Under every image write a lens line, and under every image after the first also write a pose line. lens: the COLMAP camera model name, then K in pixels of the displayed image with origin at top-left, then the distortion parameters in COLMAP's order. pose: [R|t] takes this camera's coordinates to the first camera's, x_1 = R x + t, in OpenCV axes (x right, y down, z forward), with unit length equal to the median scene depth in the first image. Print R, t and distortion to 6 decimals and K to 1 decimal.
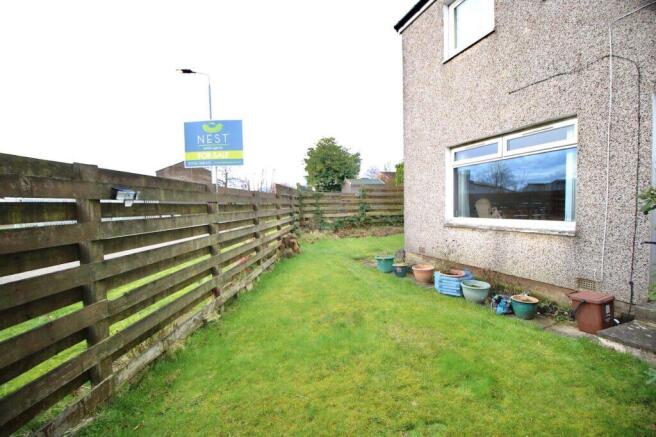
lens RADIAL K [[298.4, 0, 328.0], [0, 298.4, 218.5], [0, 0, 1]] dist [-0.000699, -0.012261]
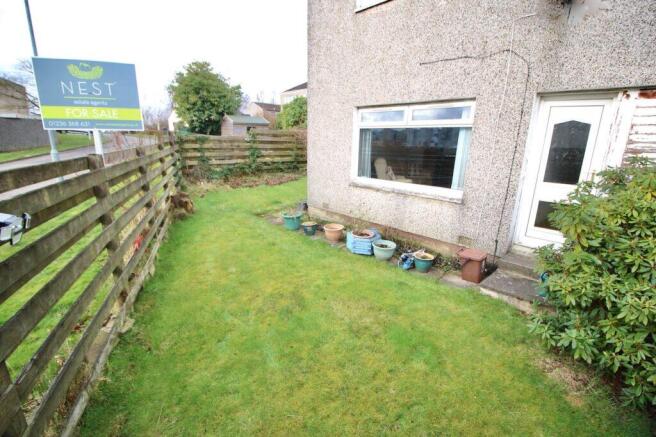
lens RADIAL K [[298.4, 0, 328.0], [0, 298.4, 218.5], [0, 0, 1]] dist [-0.000699, -0.012261]
pose [[0.917015, -0.065385, 0.393458, -0.123755], [-0.020603, 0.977389, 0.210442, -0.095396], [-0.398321, -0.201085, 0.894933, 0.074713]]
